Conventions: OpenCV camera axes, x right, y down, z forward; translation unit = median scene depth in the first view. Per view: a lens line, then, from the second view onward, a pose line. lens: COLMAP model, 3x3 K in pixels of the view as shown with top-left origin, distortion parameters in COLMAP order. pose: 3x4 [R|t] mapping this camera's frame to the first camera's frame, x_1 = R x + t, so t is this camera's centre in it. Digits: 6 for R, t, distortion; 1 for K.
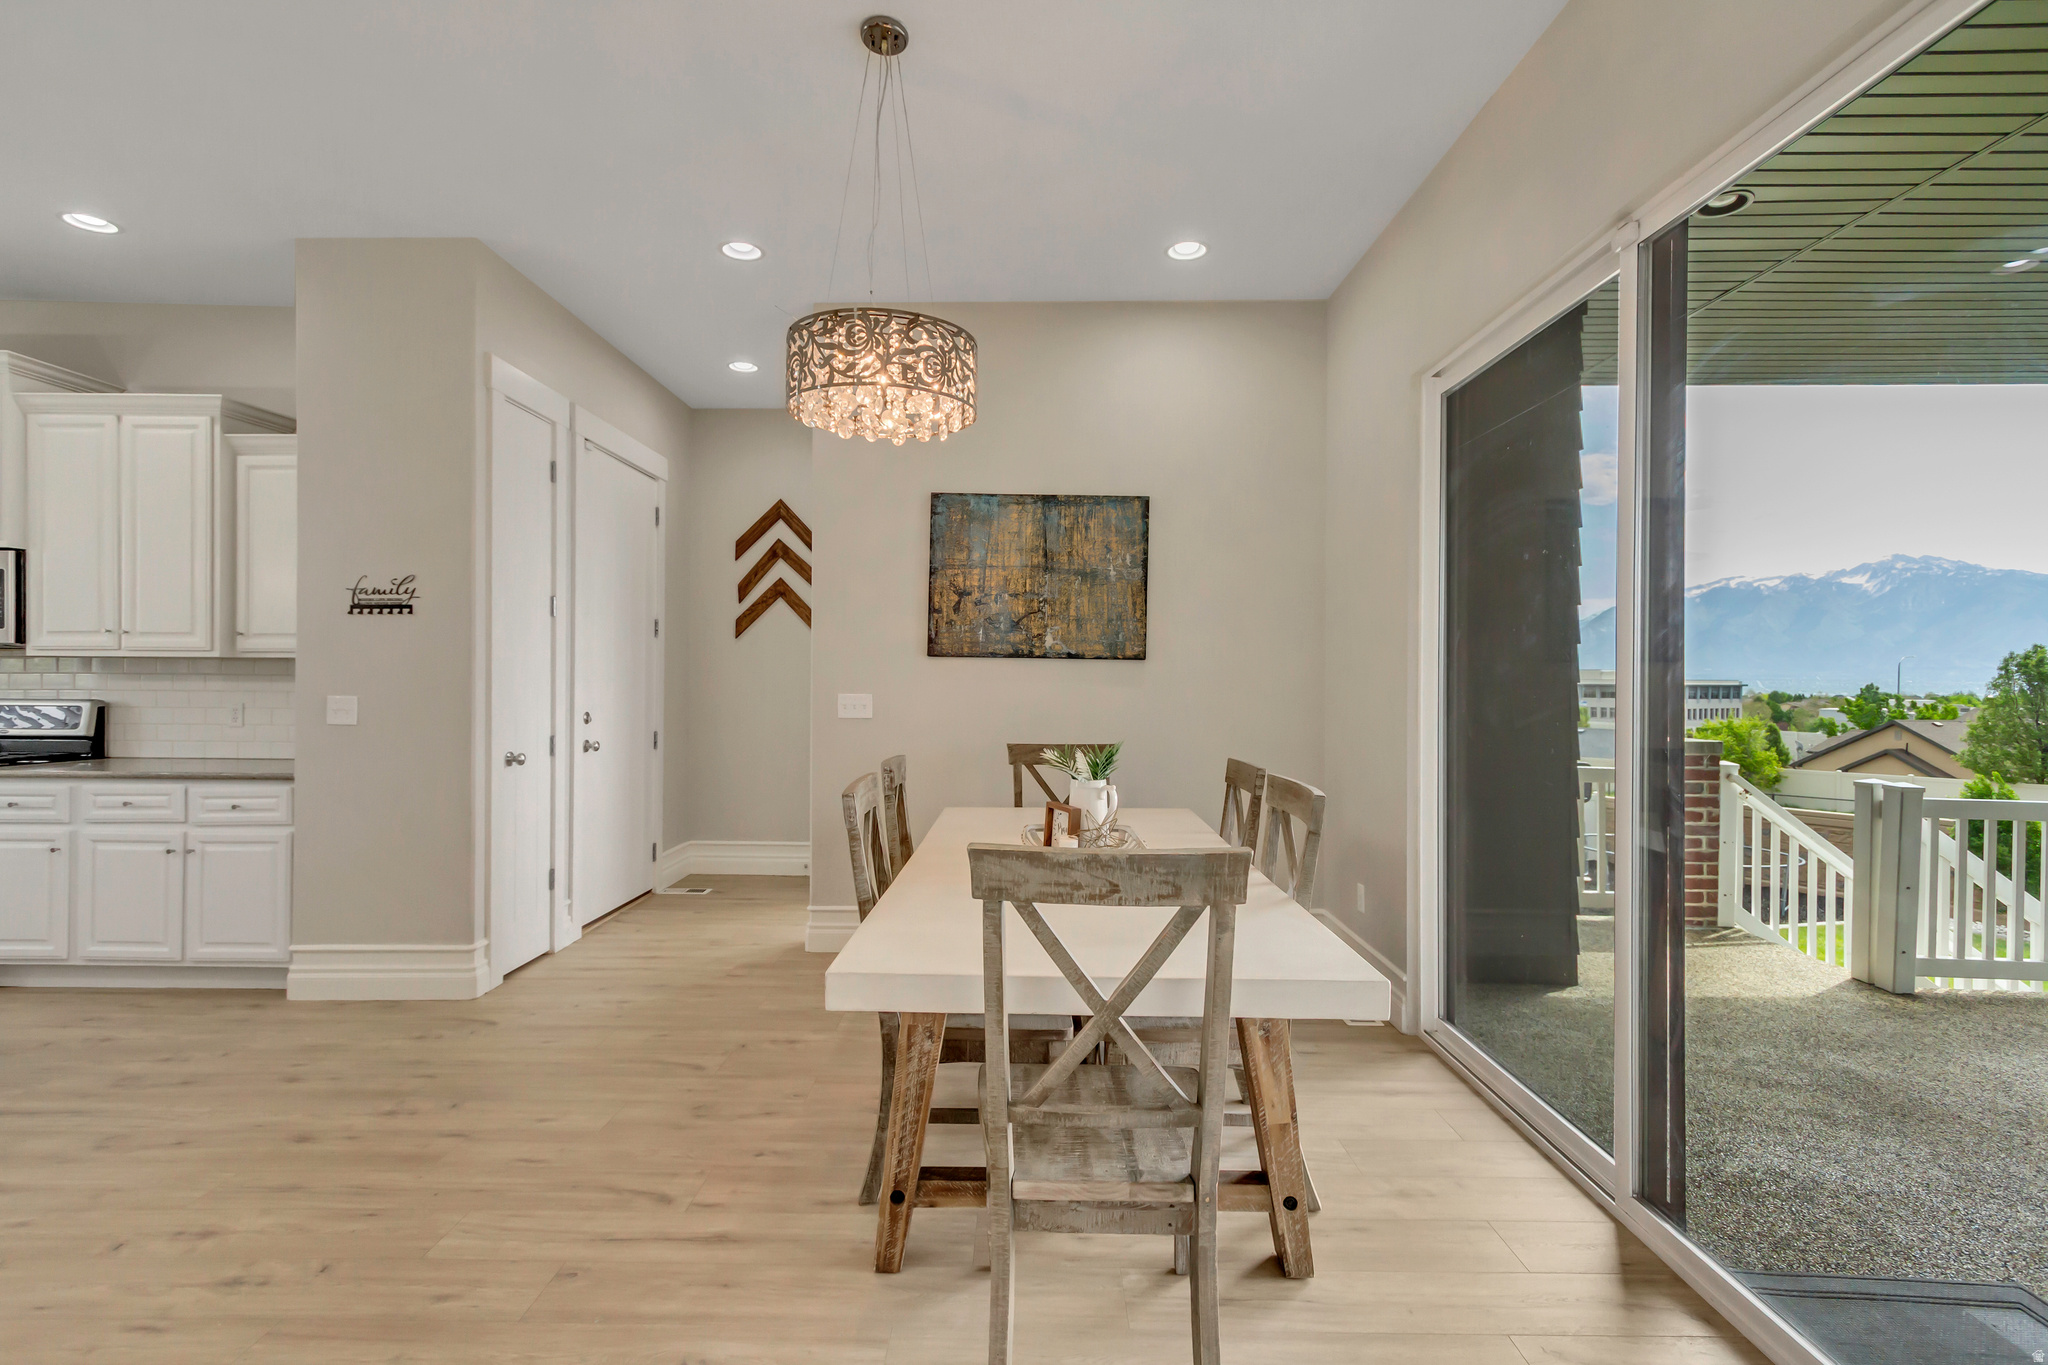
lens RADIAL K [[957.2, 0, 1031.6], [0, 957.2, 673.4], [0, 0, 1]] dist [0.005823, -0.000898]
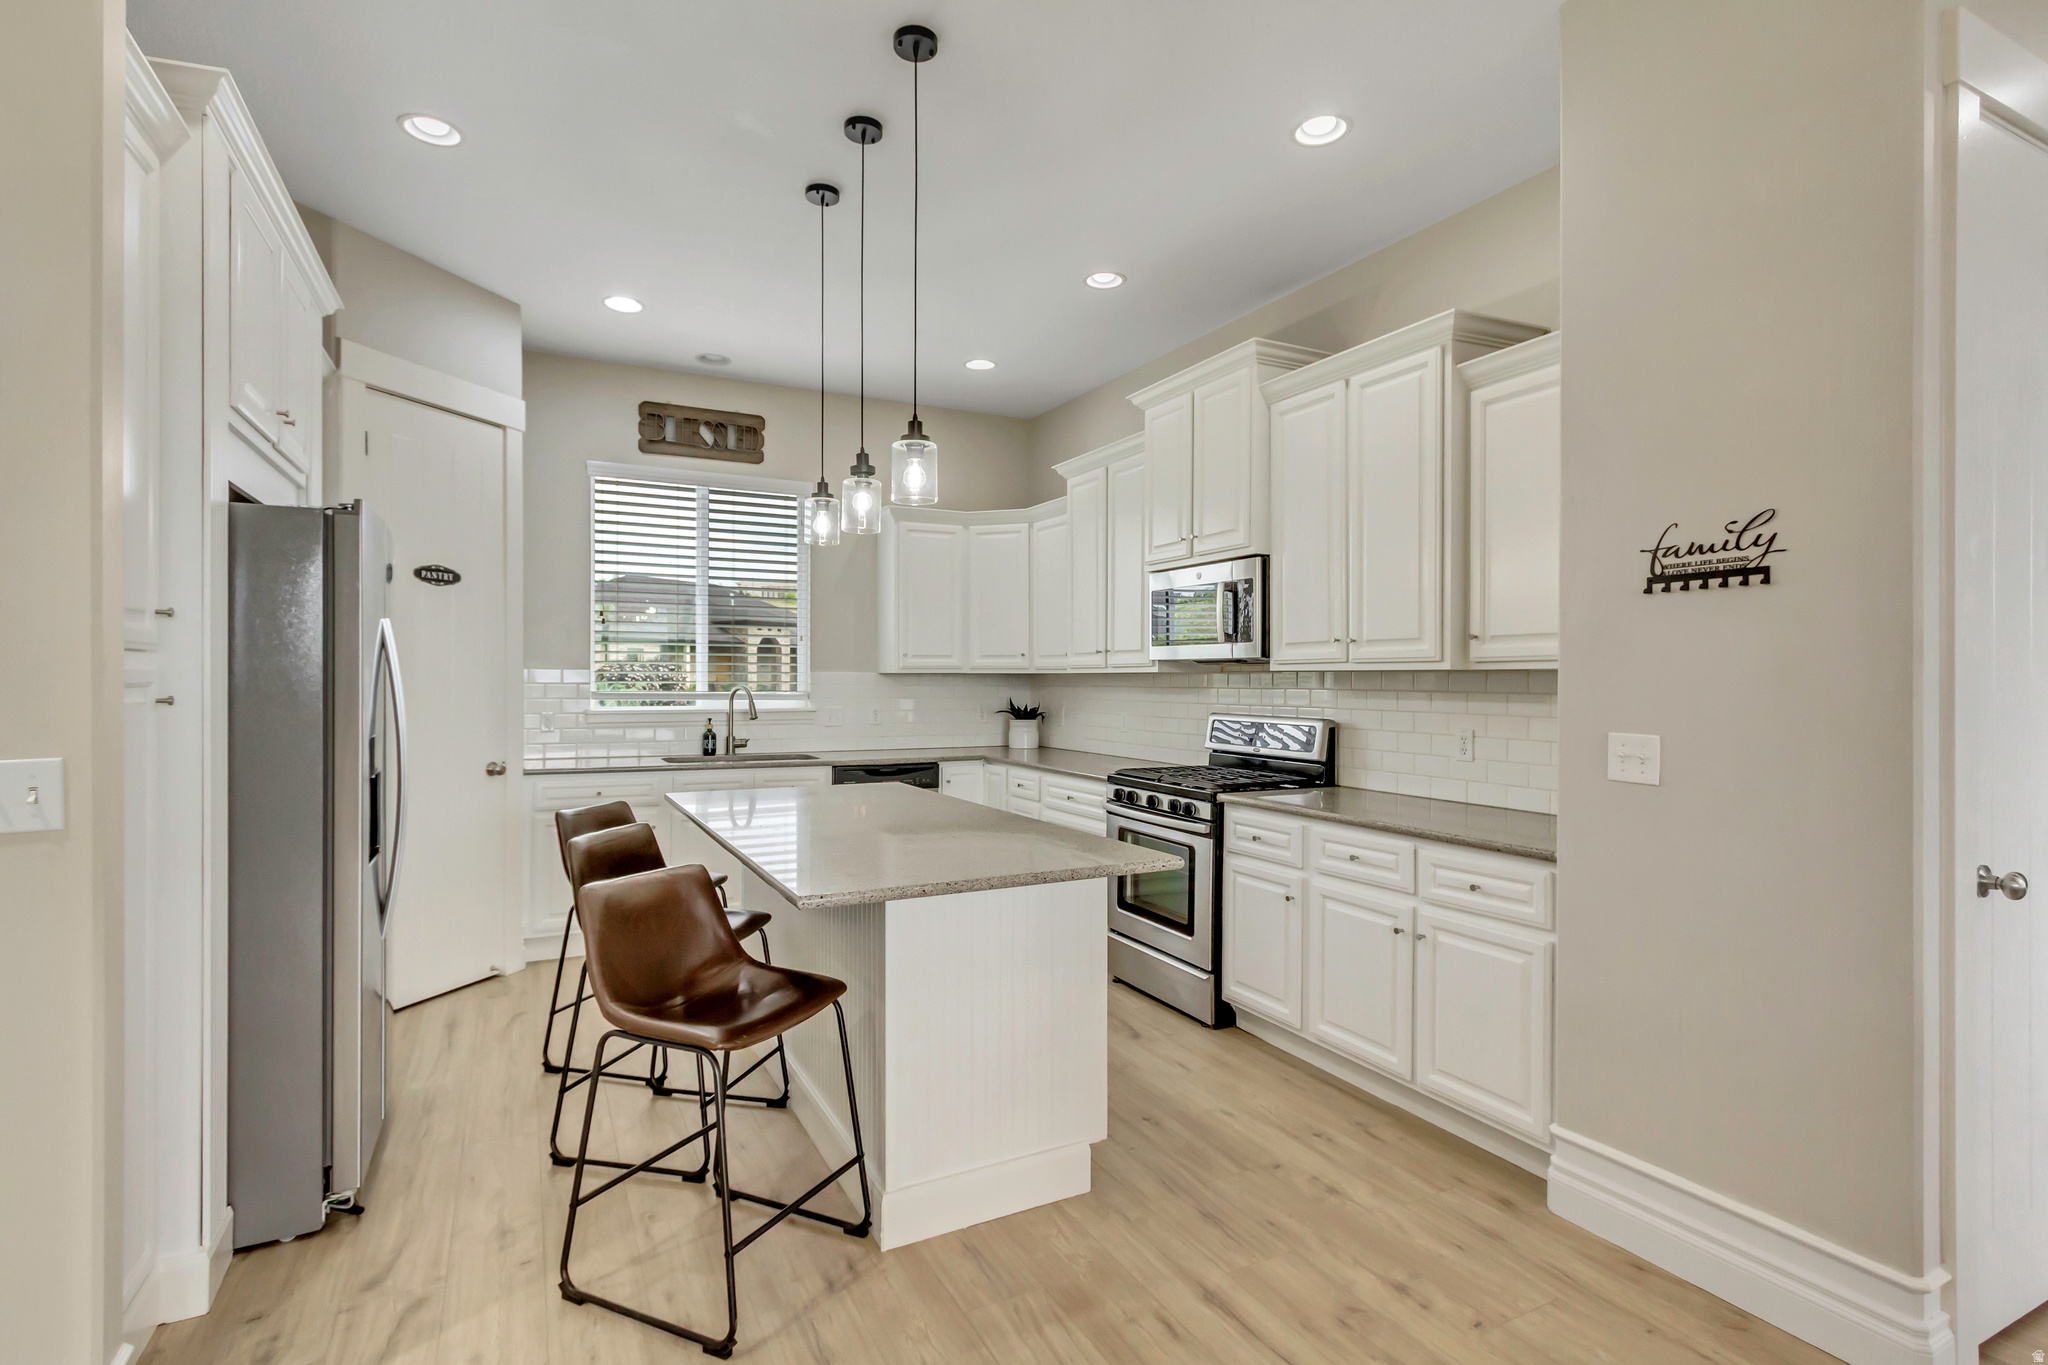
lens RADIAL K [[957.2, 0, 1023.1], [0, 957.2, 678.6], [0, 0, 1]] dist [0.005823, -0.000898]
pose [[0.462660, -0.003274, -0.886530, -0.359909], [-0.001765, 0.999988, -0.004614, -0.006567], [0.886534, 0.003700, 0.462649, 0.384849]]
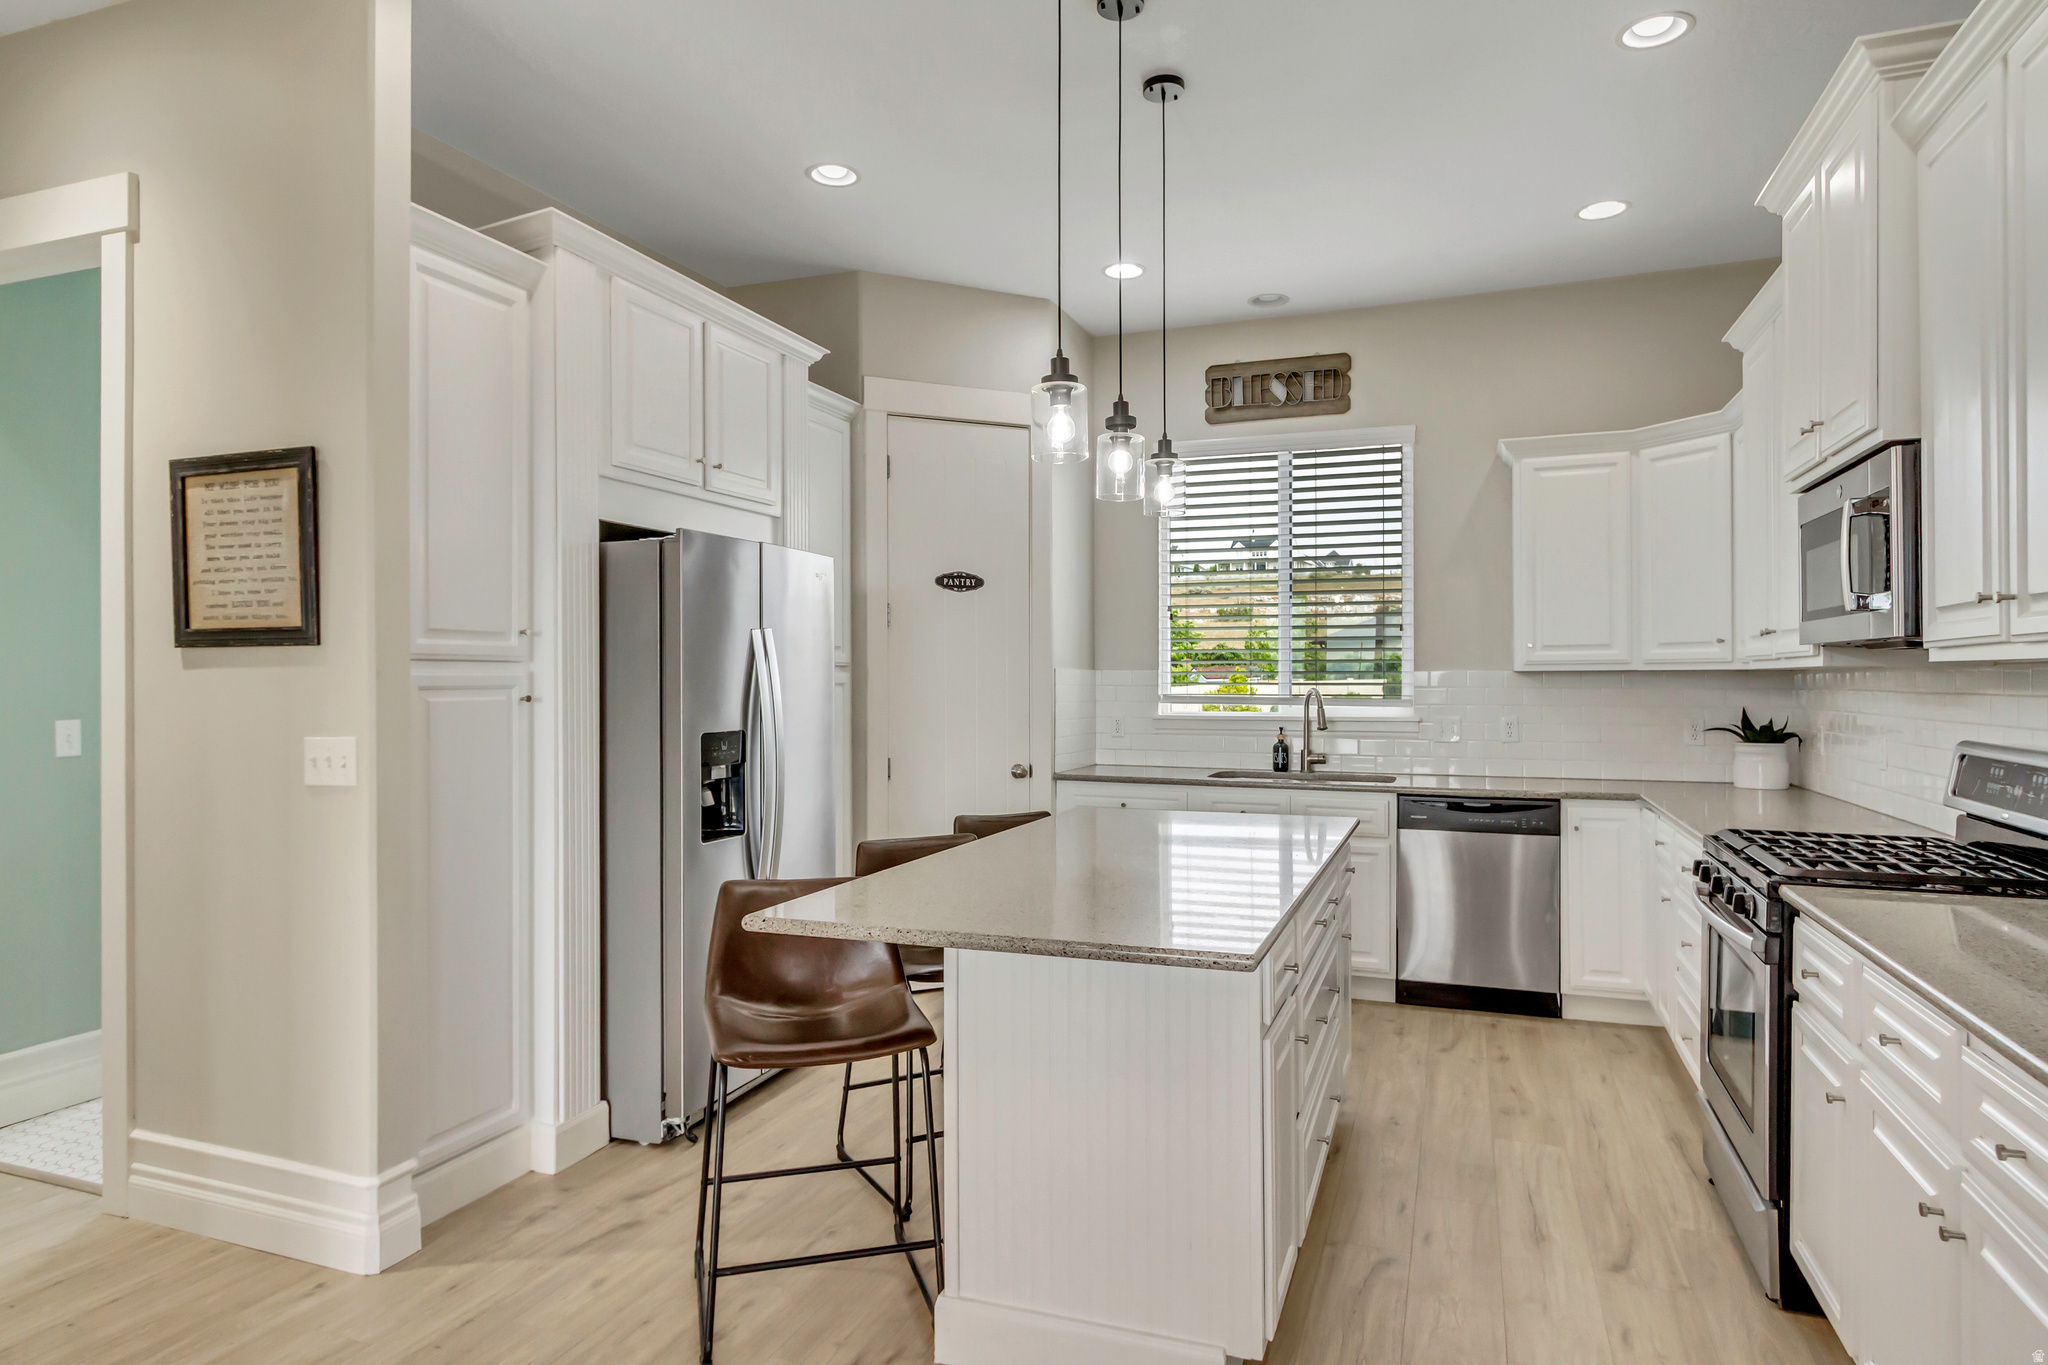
lens RADIAL K [[1157.5, 0, 1032.5], [0, 1157.5, 681.0], [0, 0, 1]] dist [0.008388, -0.001109]
pose [[-0.329112, -0.001977, -0.944289, -0.371351], [-0.001161, 0.999998, -0.001689, -0.008096], [0.944290, 0.000541, -0.329114, 0.816482]]
